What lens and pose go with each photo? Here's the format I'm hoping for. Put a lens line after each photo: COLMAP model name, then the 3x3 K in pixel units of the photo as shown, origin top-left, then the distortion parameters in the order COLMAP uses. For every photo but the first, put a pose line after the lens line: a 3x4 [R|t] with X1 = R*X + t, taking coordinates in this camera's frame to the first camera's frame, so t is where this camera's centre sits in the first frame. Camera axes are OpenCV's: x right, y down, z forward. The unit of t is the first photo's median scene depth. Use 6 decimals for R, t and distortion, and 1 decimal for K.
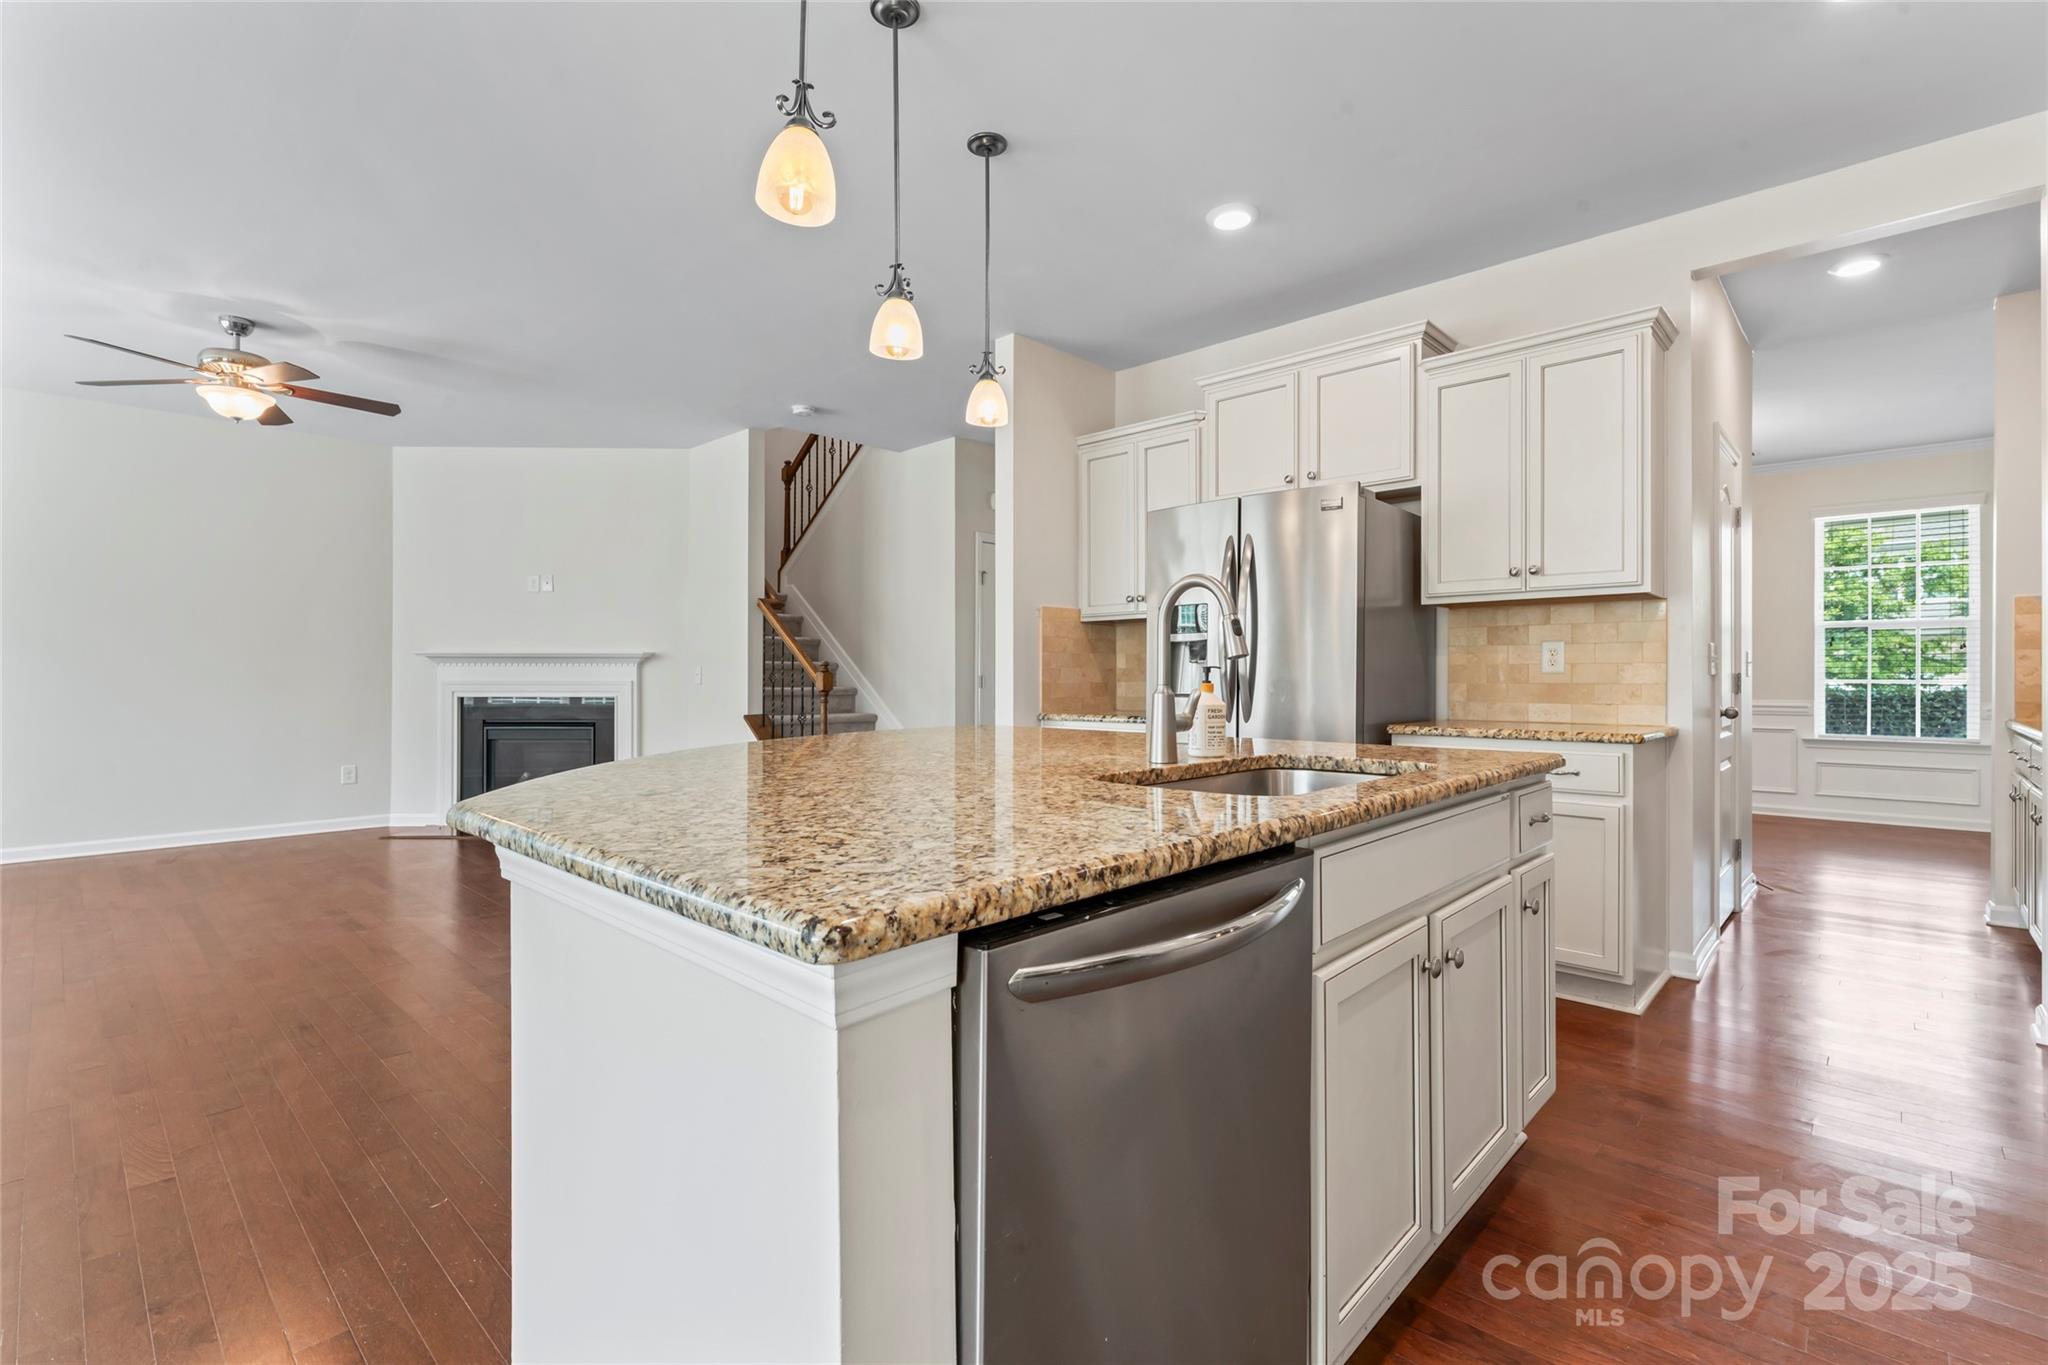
lens RADIAL K [[917.9, 0, 1016.8], [0, 917.9, 677.2], [0, 0, 1]] dist [-0.003158, 0.000961]
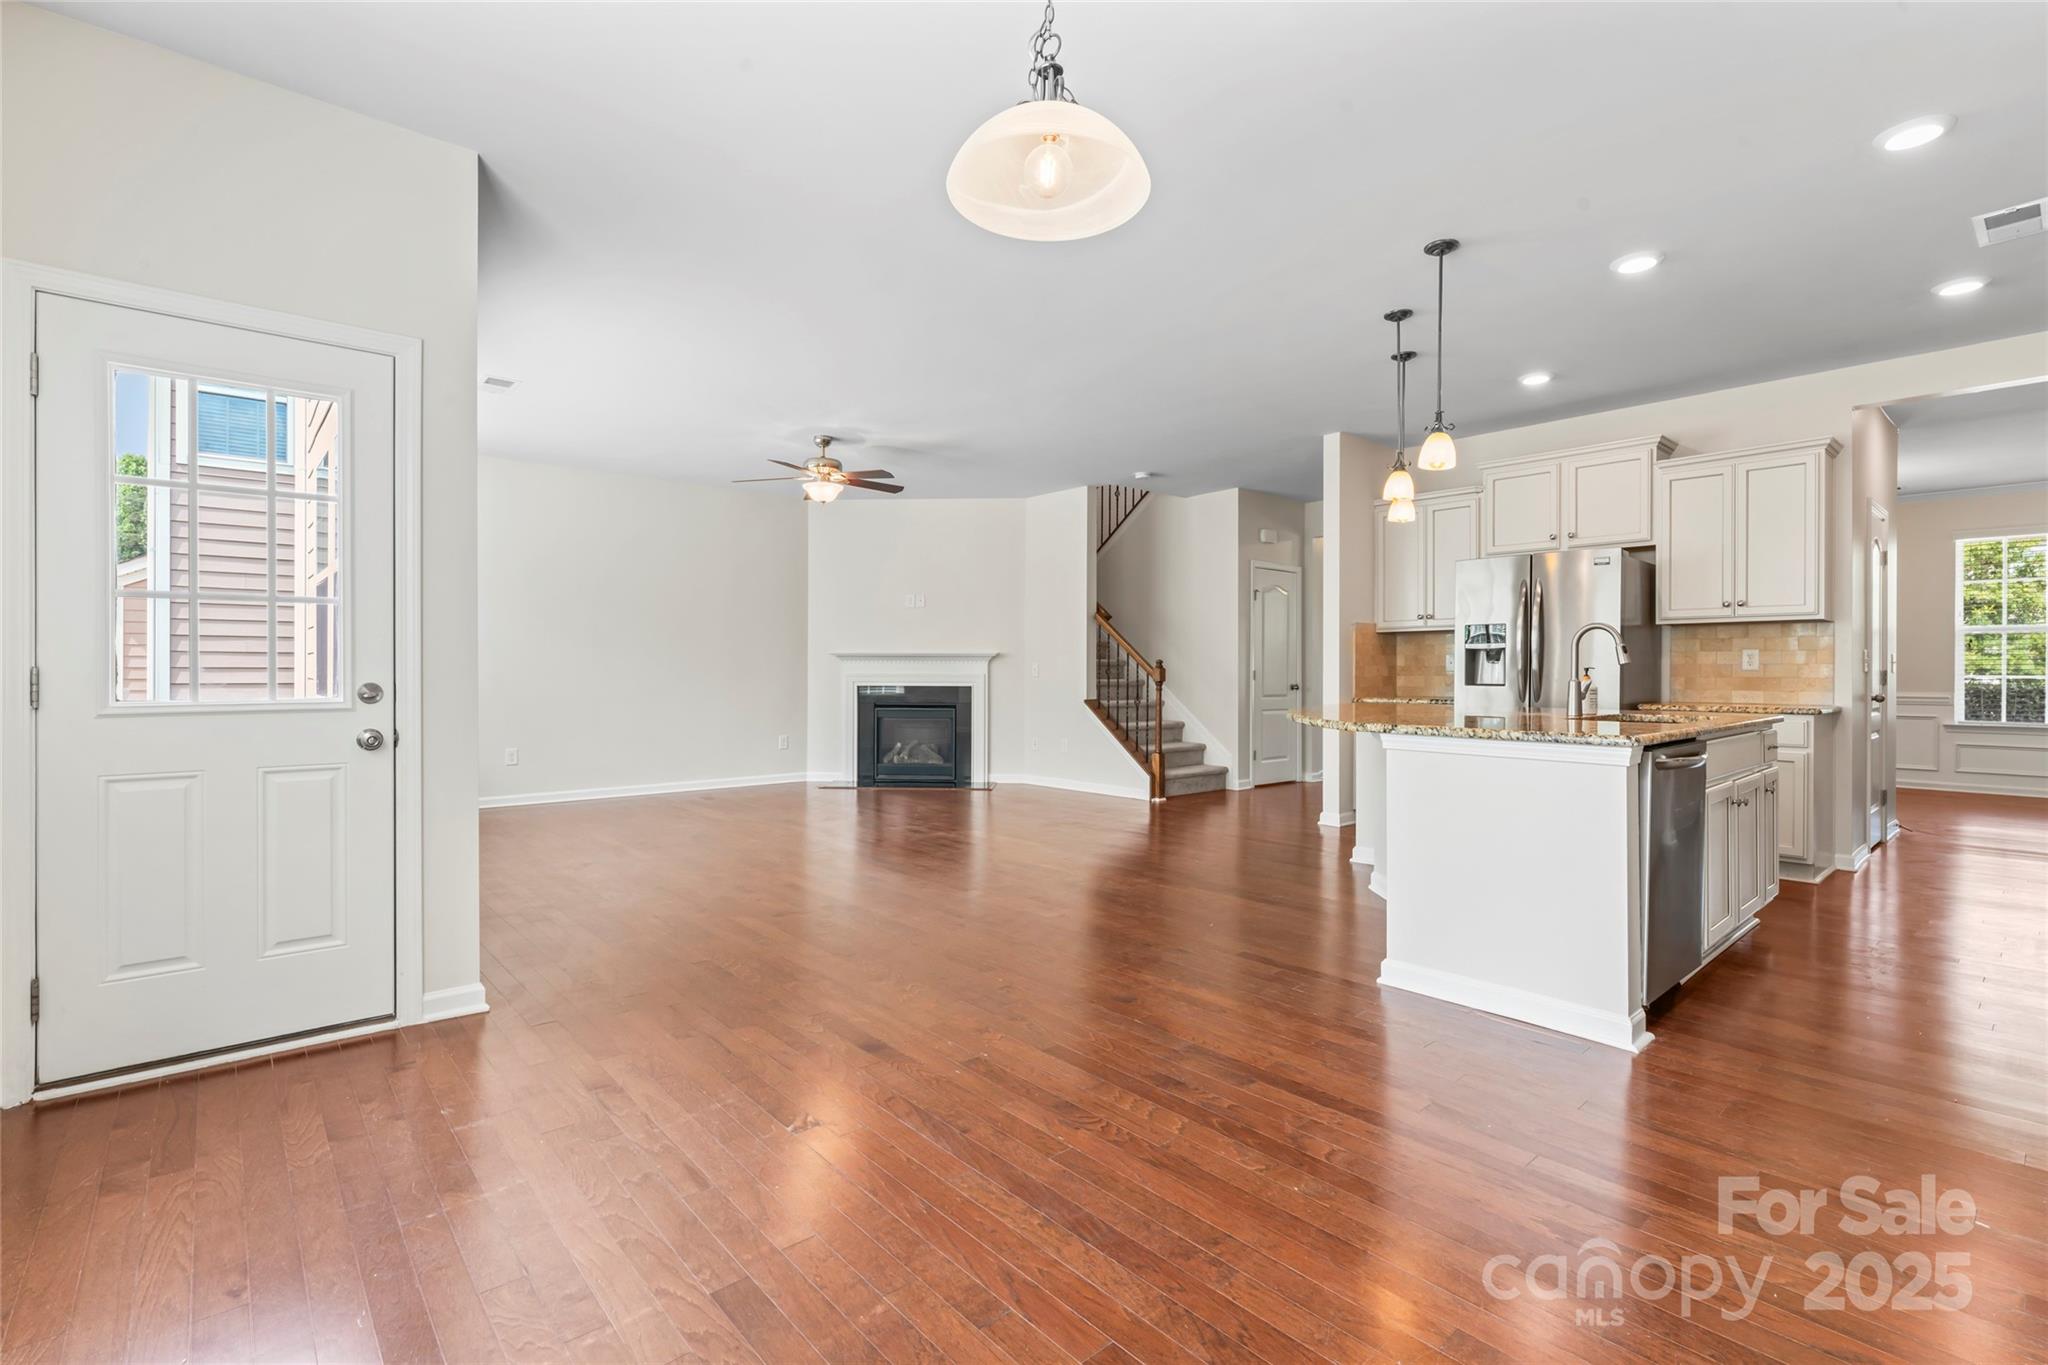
lens RADIAL K [[917.9, 0, 1020.2], [0, 917.9, 671.9], [0, 0, 1]] dist [-0.003158, 0.000961]
pose [[0.995884, 0.002111, -0.090617, -0.408388], [-0.001989, 0.999997, 0.001437, -0.001509], [0.090620, -0.001251, 0.995885, -0.521906]]
